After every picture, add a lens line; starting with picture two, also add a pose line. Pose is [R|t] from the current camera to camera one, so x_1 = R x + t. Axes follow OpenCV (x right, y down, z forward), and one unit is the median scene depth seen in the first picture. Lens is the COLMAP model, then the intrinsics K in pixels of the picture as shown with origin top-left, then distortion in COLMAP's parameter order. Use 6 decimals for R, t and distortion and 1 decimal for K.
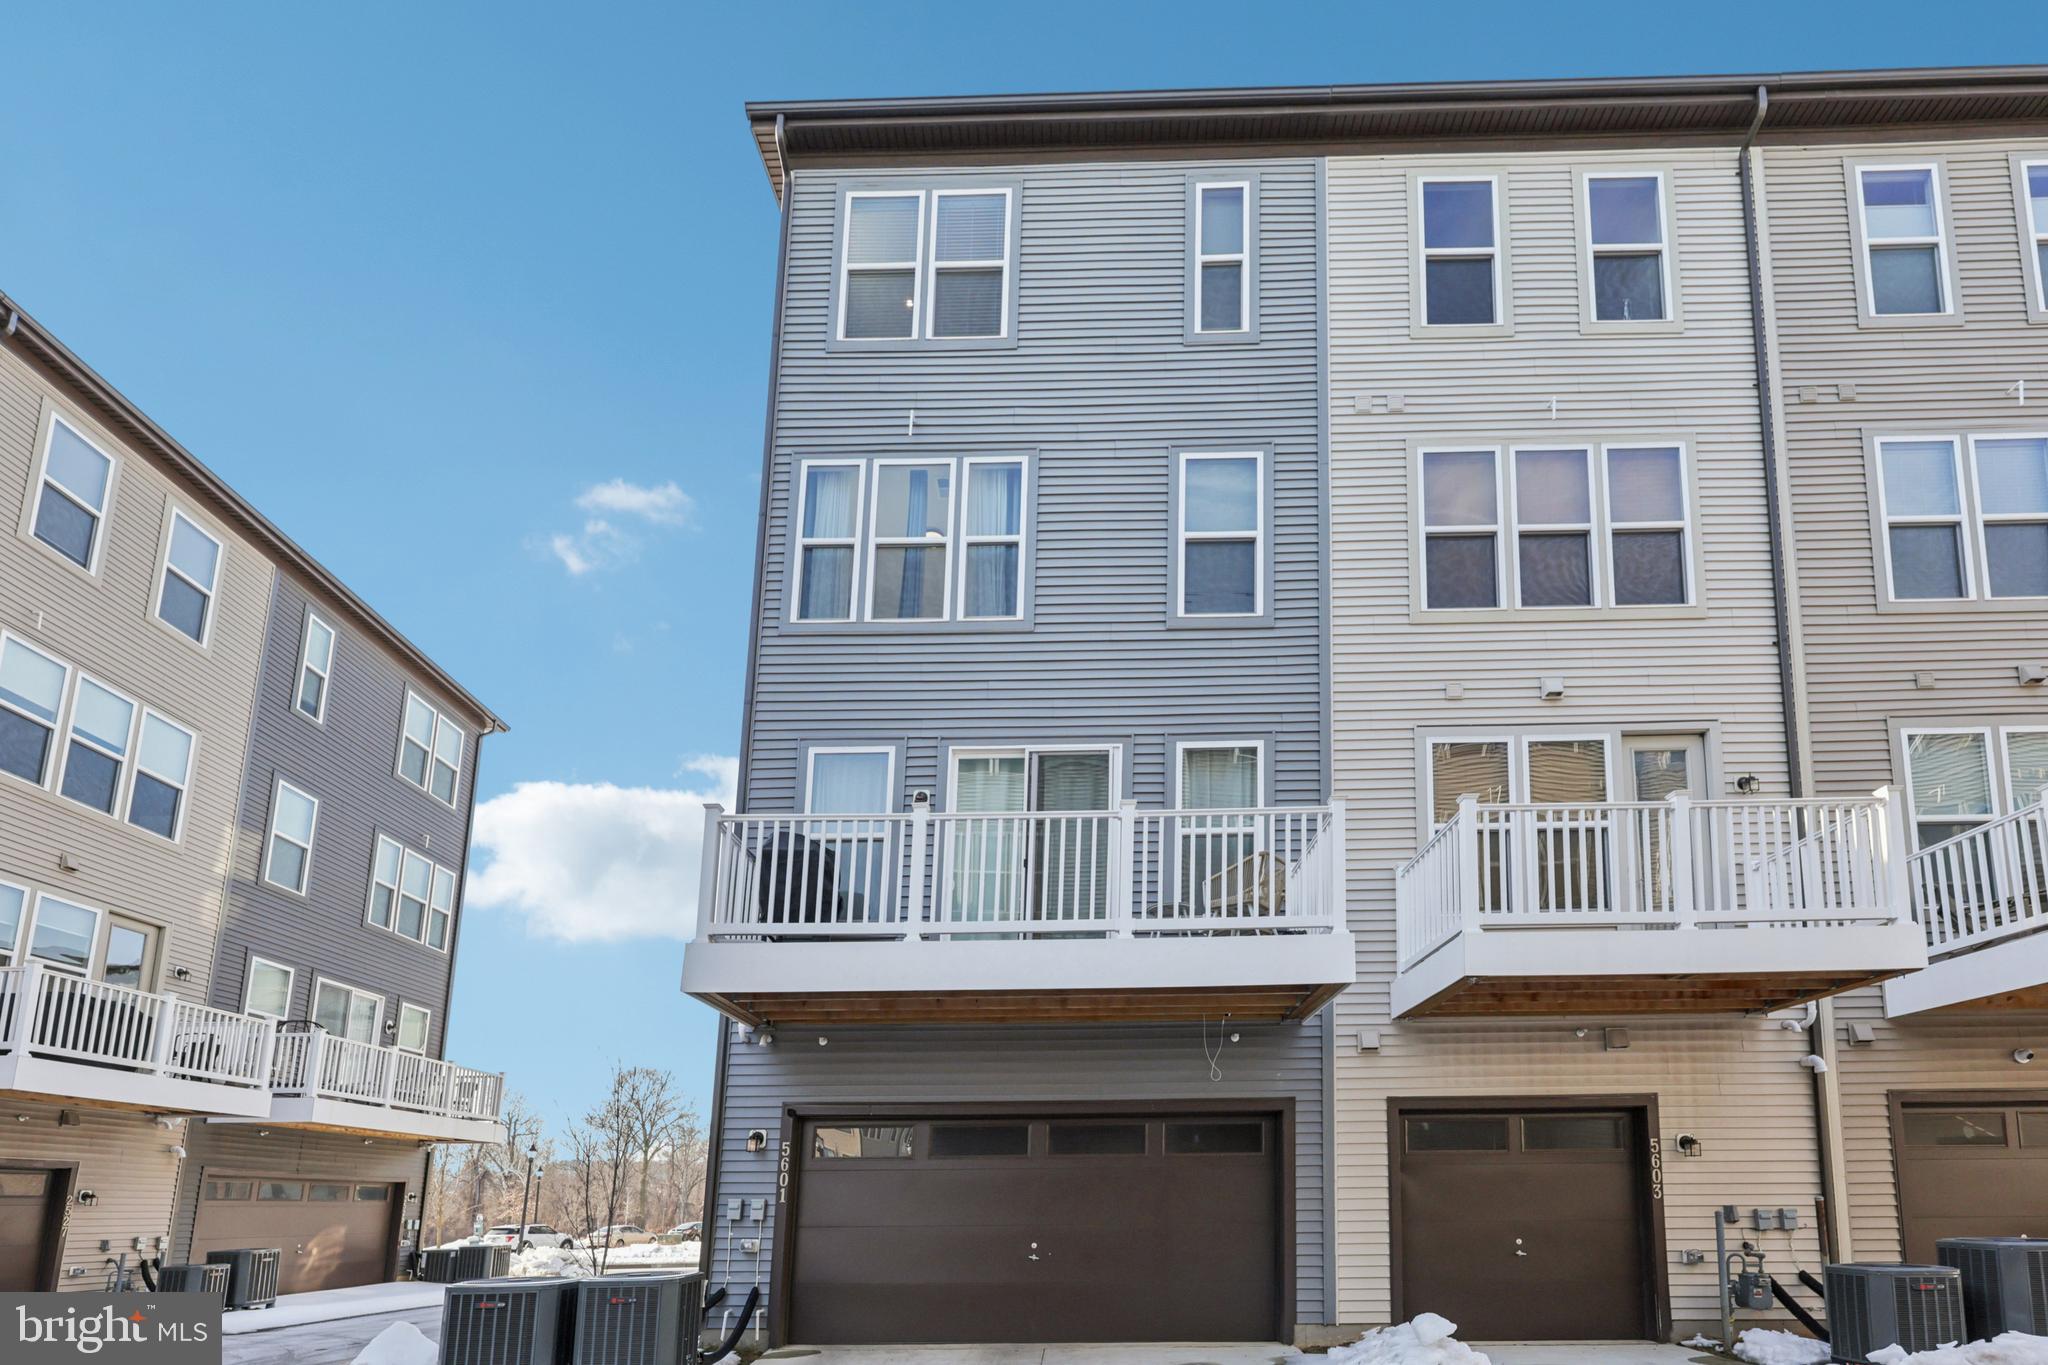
lens RADIAL K [[1672.6, 0, 1024.0], [0, 1672.6, 682.5], [0, 0, 1]] dist [-0.001160, -0.001351]
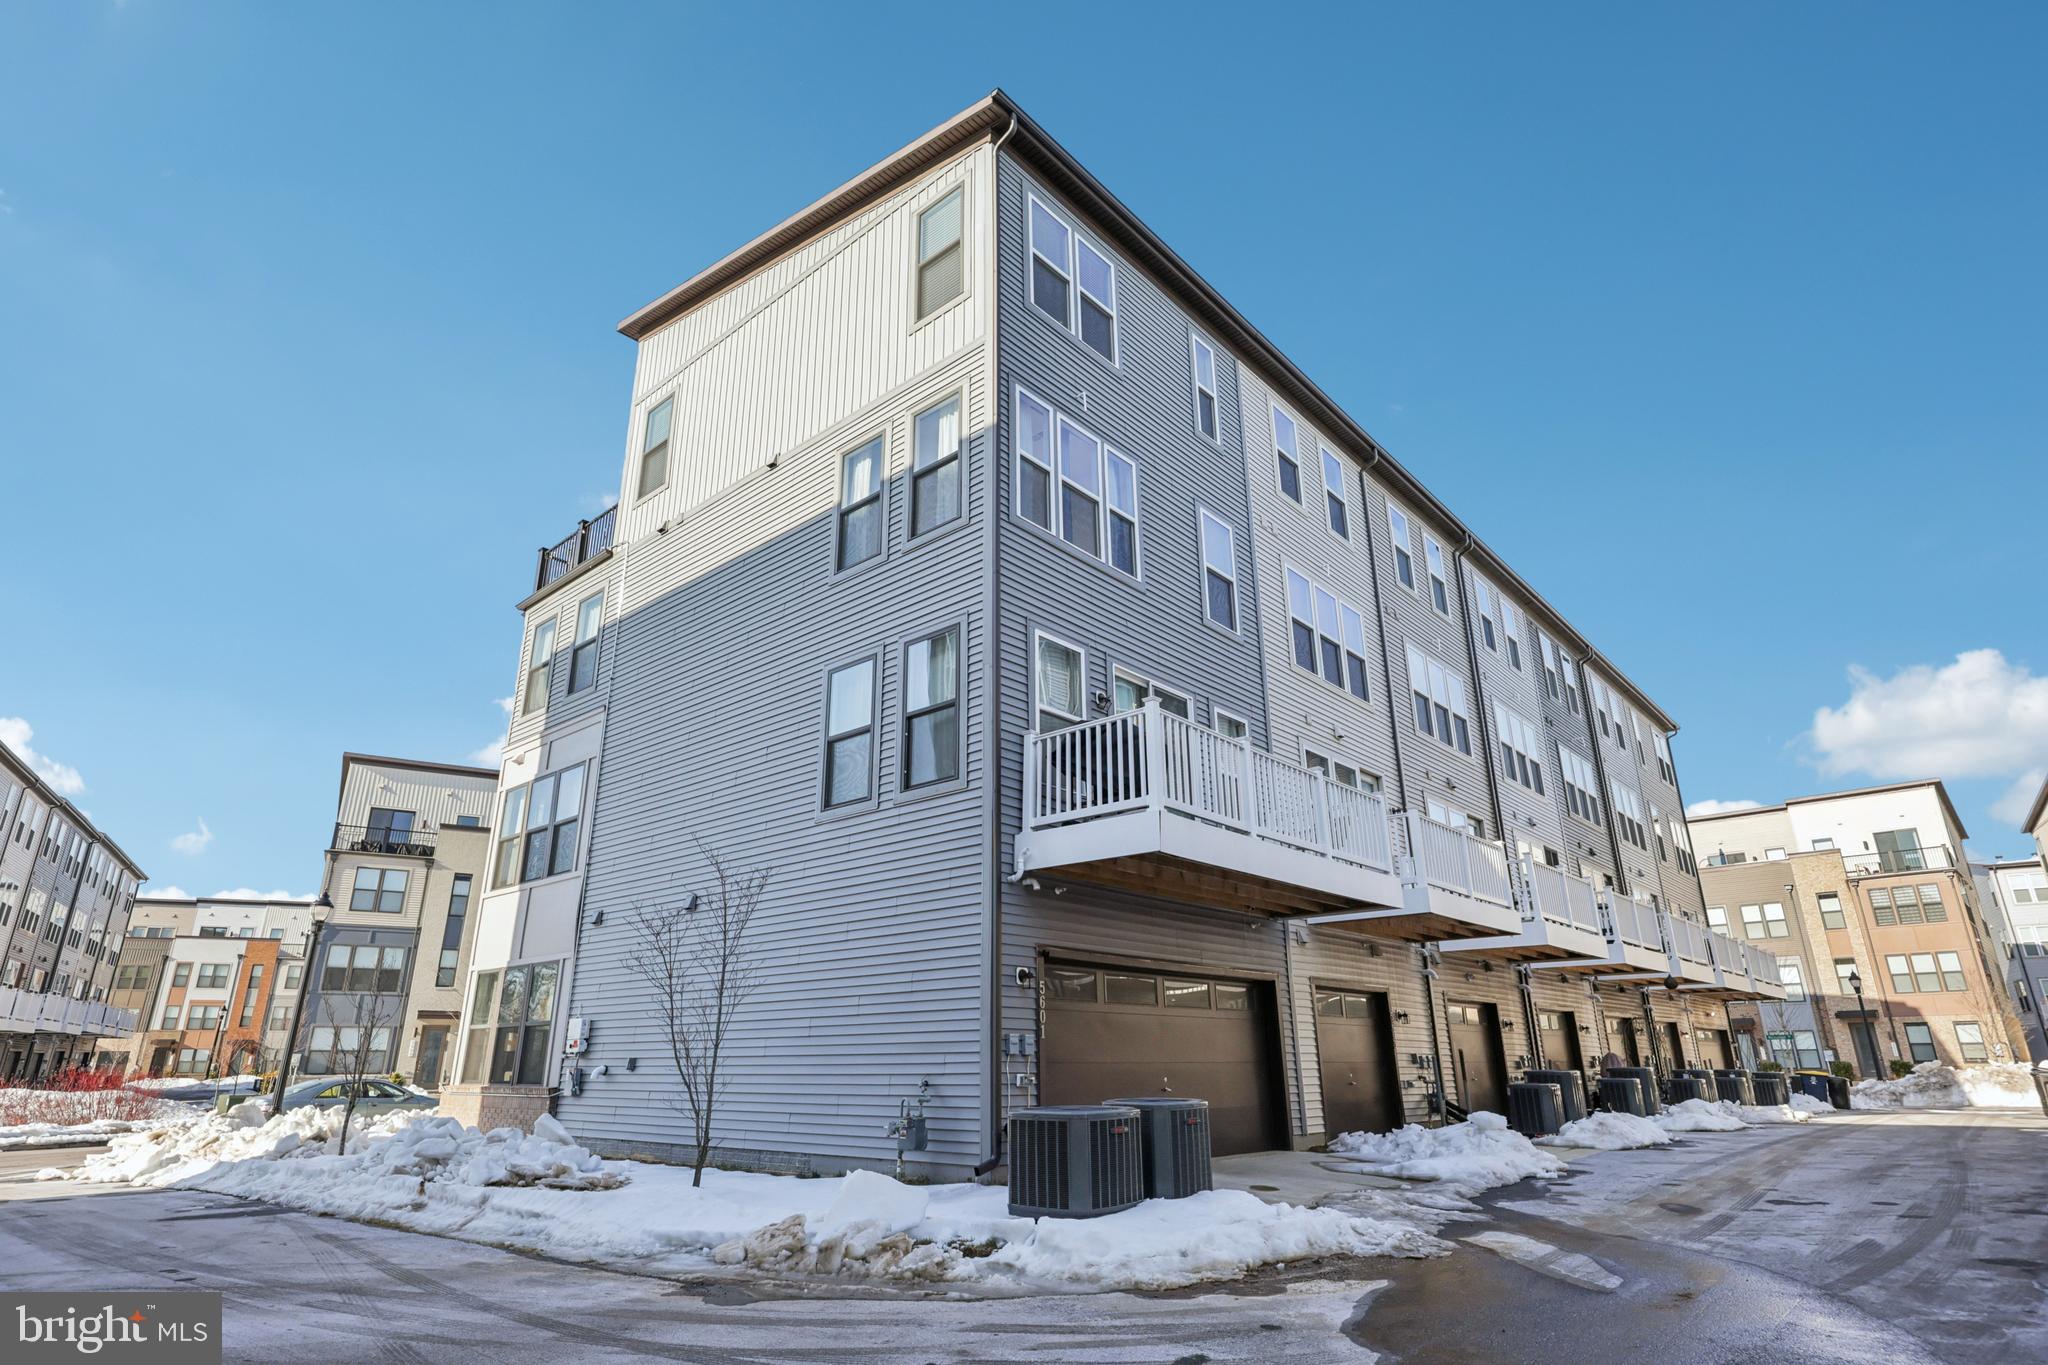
lens RADIAL K [[1062.0, 0, 1024.0], [0, 1062.0, 682.5], [0, 0, 1]] dist [0.003350, 0.000162]
pose [[0.641291, 0.265839, 0.719774, -0.673200], [-0.224780, 0.961998, -0.155031, 0.196322], [-0.733634, -0.062371, 0.676676, 0.554943]]
